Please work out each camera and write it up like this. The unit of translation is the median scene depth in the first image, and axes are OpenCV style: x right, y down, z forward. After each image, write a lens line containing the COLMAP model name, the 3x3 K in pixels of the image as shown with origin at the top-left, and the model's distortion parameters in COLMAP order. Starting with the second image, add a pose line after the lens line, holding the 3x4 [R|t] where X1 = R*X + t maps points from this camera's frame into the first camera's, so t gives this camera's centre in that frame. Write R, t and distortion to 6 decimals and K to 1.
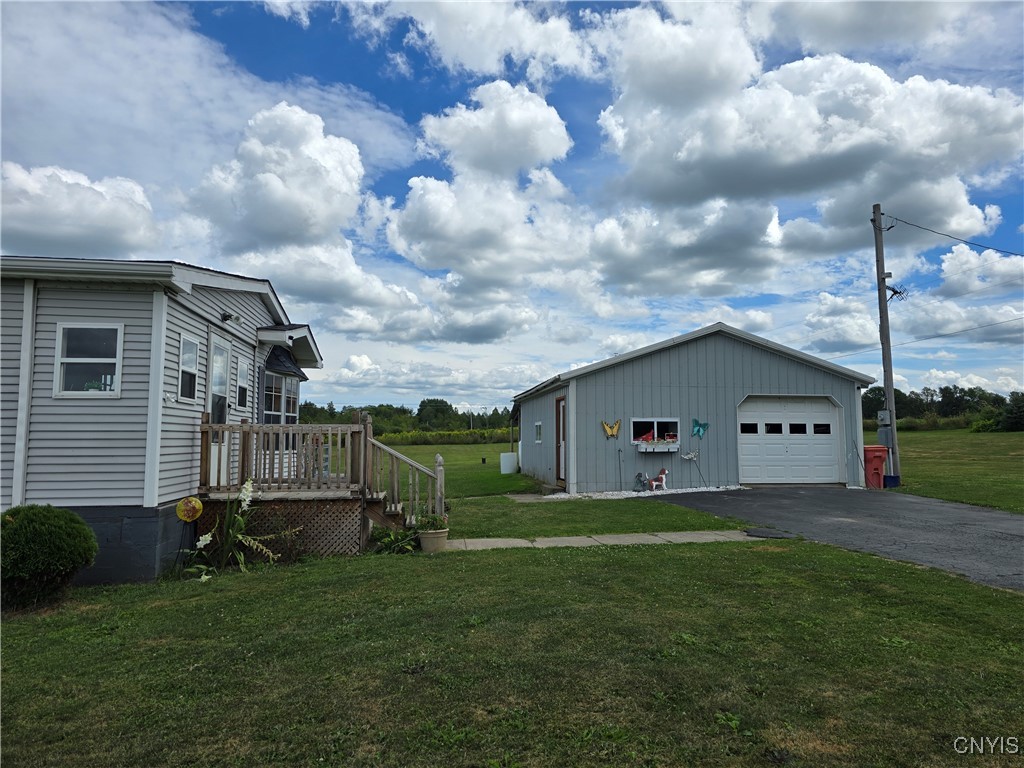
lens RADIAL K [[696.3, 0, 512.0], [0, 696.3, 384.0], [0, 0, 1]] dist [0.044903, -0.003006]
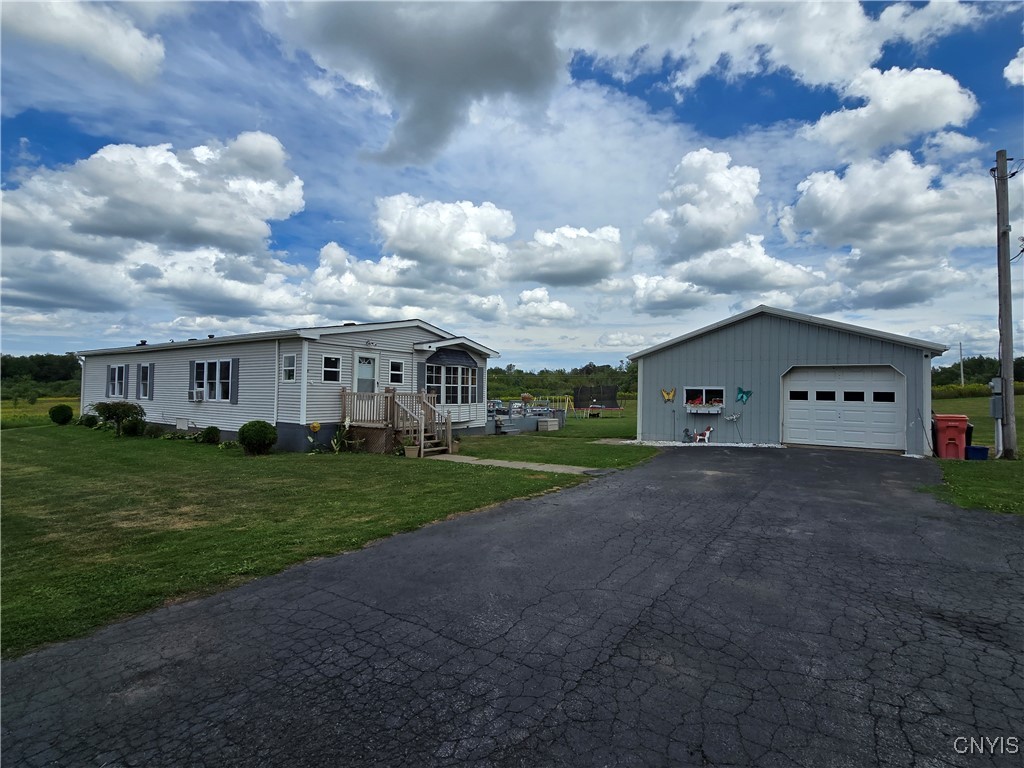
lens RADIAL K [[494.0, 0, 504.7], [0, 494.0, 380.4], [0, 0, 1]] dist [-0.000052, -0.000111]
pose [[0.722426, -0.004787, -0.691432, 0.561635], [0.041169, 0.998500, 0.036101, -0.009709], [0.690222, -0.054546, 0.721539, 0.099037]]
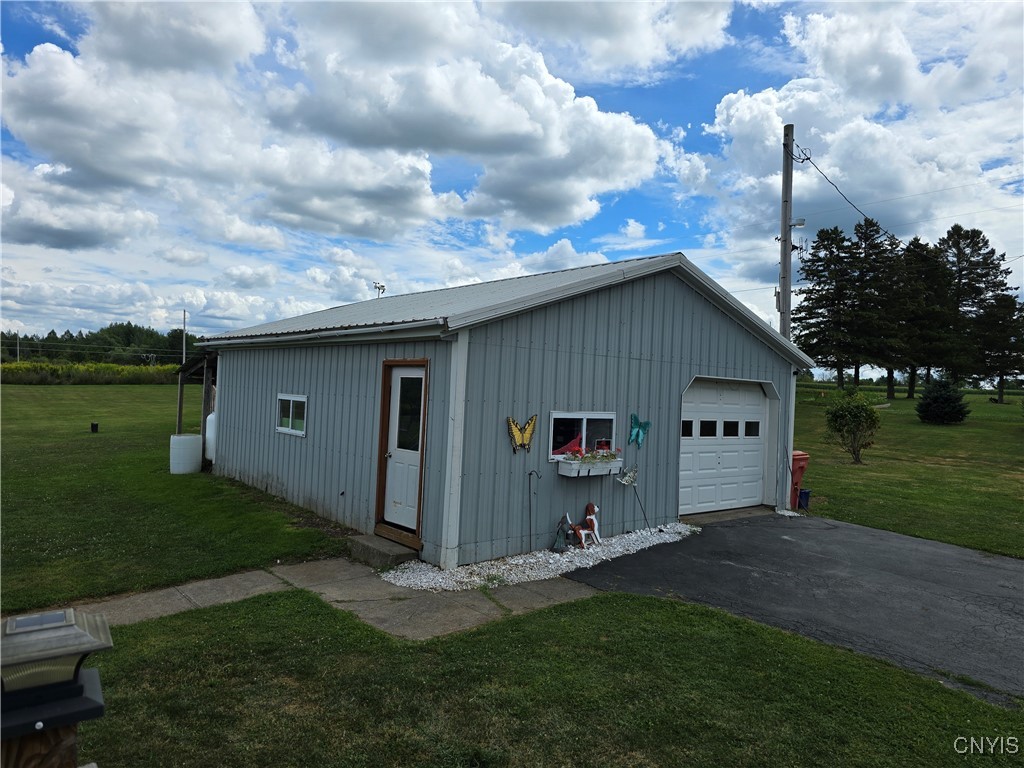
lens RADIAL K [[696.3, 0, 512.0], [0, 696.3, 384.0], [0, 0, 1]] dist [0.044903, -0.003006]
pose [[0.846416, 0.042527, 0.530822, -0.134175], [-0.088016, 0.994269, 0.060689, -0.001472], [-0.525198, -0.098089, 0.845308, 0.564648]]
